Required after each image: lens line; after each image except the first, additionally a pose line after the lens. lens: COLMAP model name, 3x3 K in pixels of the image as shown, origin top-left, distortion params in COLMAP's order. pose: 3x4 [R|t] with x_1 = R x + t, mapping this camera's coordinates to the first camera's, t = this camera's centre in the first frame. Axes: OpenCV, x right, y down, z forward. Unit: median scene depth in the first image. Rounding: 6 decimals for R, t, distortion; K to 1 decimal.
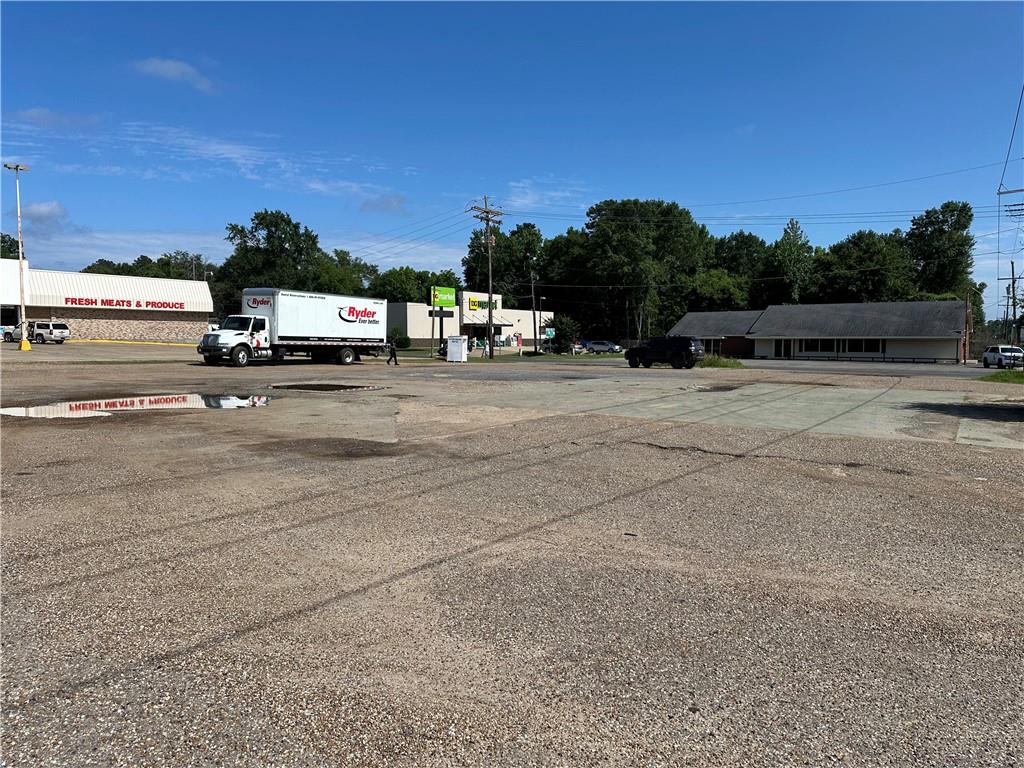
lens RADIAL K [[712.8, 0, 512.8], [0, 712.8, 399.1], [0, 0, 1]] dist [0.116345, -0.195653]
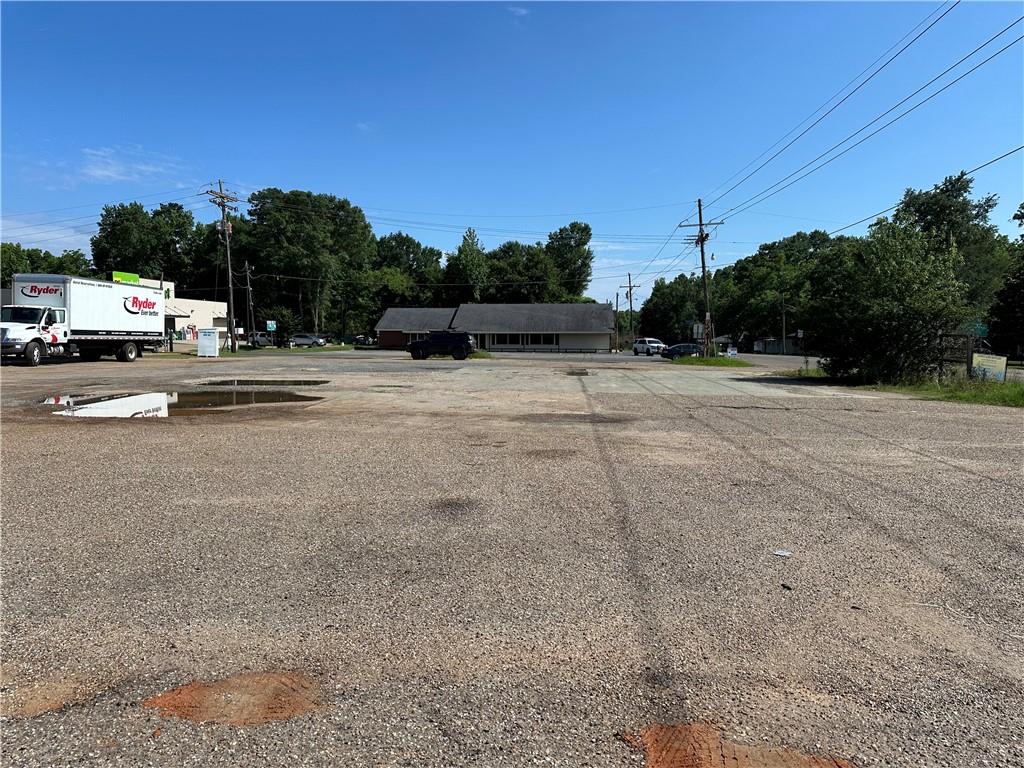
lens RADIAL K [[712.8, 0, 512.8], [0, 712.8, 399.1], [0, 0, 1]] dist [0.116345, -0.195653]
pose [[0.863858, -0.045812, 0.501647, -0.157060], [0.040898, 0.998947, 0.020801, -0.000293], [-0.502072, 0.002547, 0.864822, -0.010390]]
